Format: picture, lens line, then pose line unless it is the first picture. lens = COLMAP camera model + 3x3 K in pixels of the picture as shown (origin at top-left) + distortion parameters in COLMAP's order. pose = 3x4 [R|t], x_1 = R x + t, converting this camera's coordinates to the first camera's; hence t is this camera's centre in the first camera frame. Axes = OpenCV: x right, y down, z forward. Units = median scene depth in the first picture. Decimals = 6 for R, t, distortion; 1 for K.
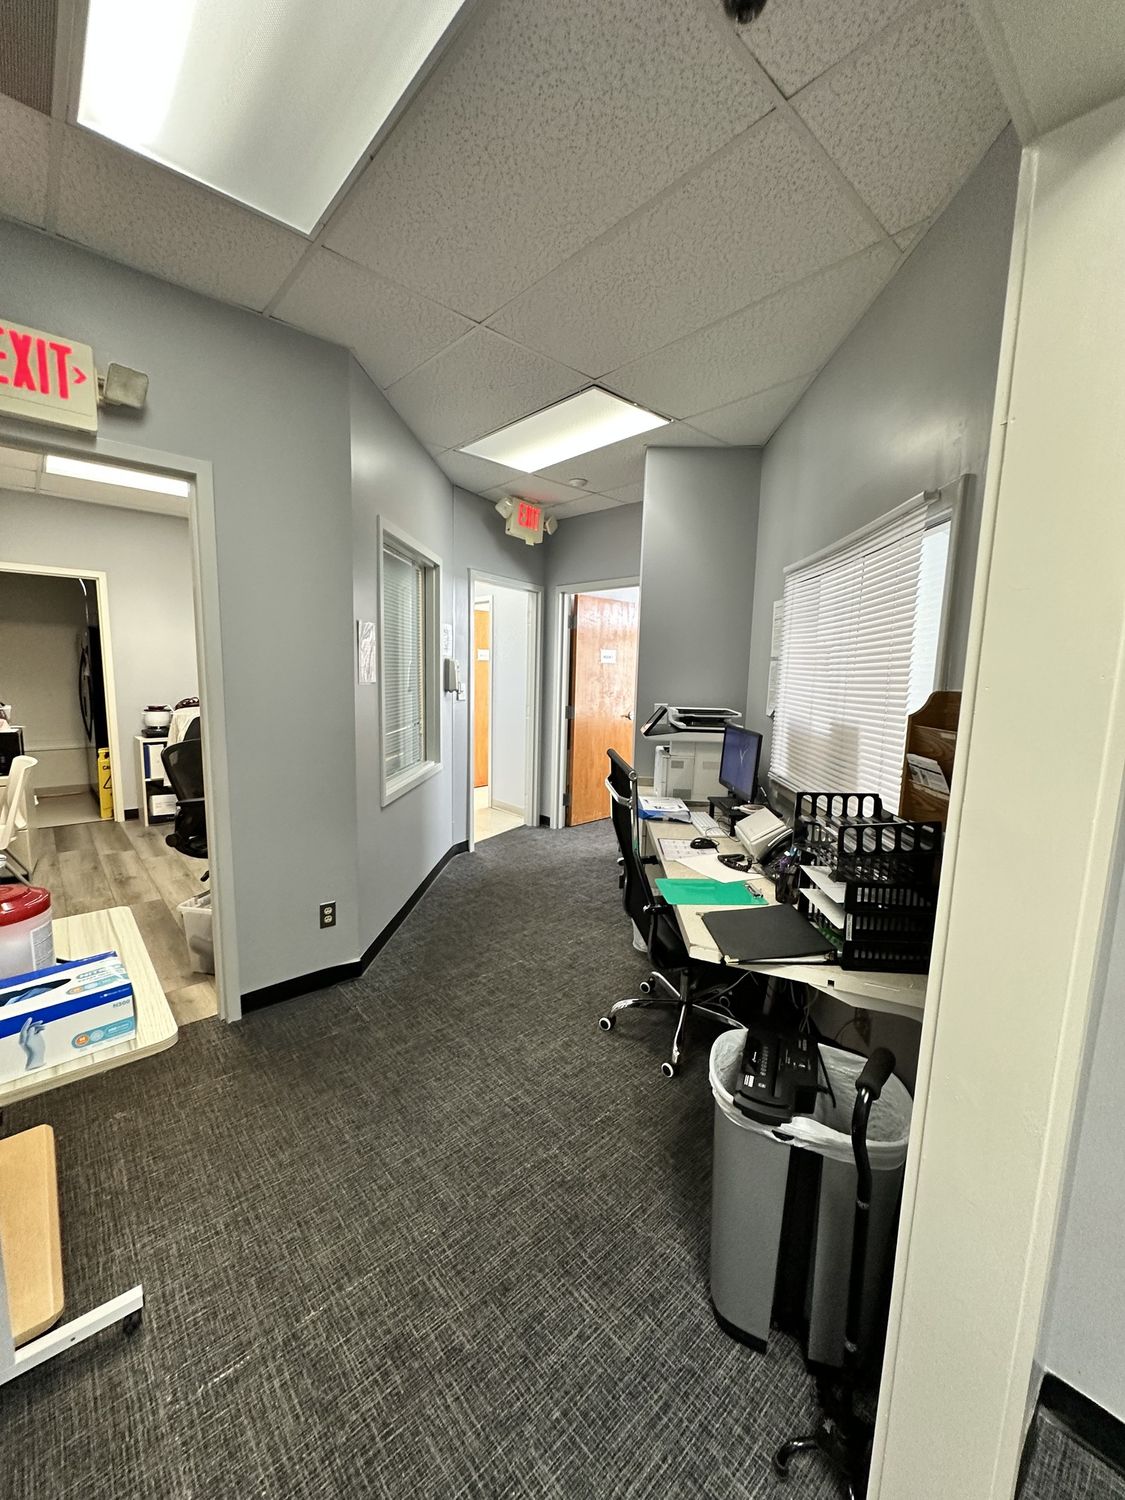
lens RADIAL K [[598.1, 0, 562.5], [0, 598.1, 750.0], [0, 0, 1]] dist [0.000247, -0.000175]
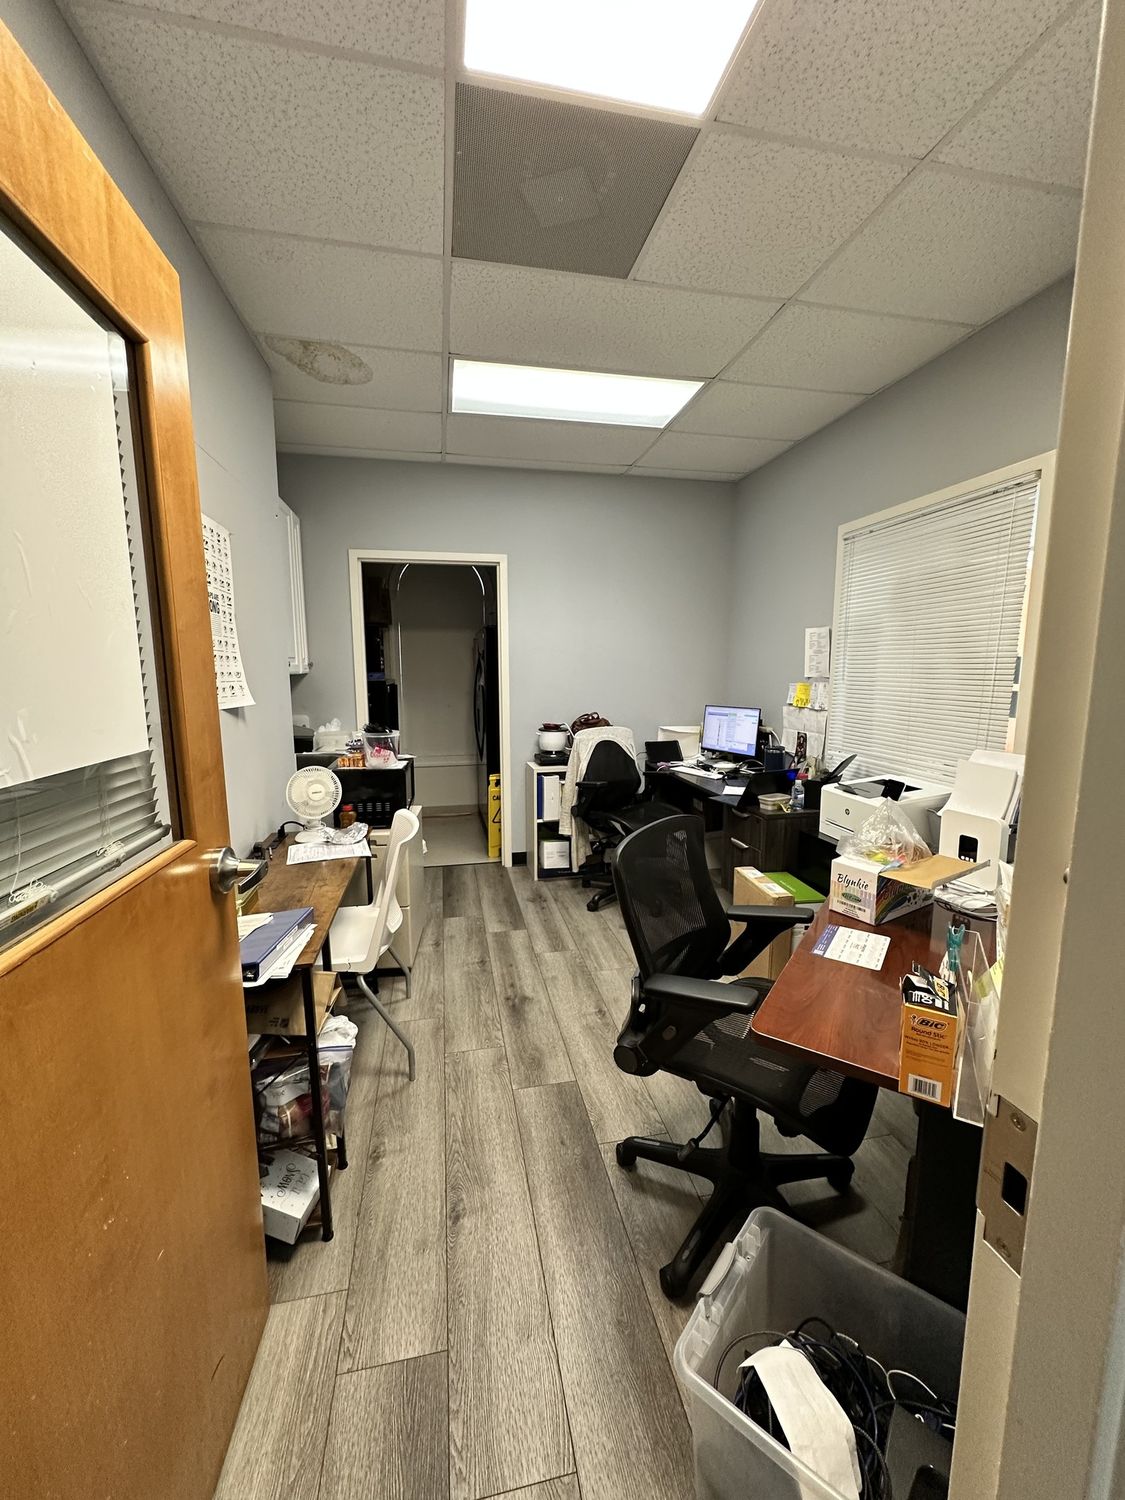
lens RADIAL K [[598.1, 0, 562.5], [0, 598.1, 750.0], [0, 0, 1]] dist [0.000247, -0.000175]
pose [[0.863825, 0.042054, -0.502033, -0.286672], [-0.043346, 0.999019, 0.009103, -0.049179], [0.501923, 0.013898, 0.864801, 0.349391]]
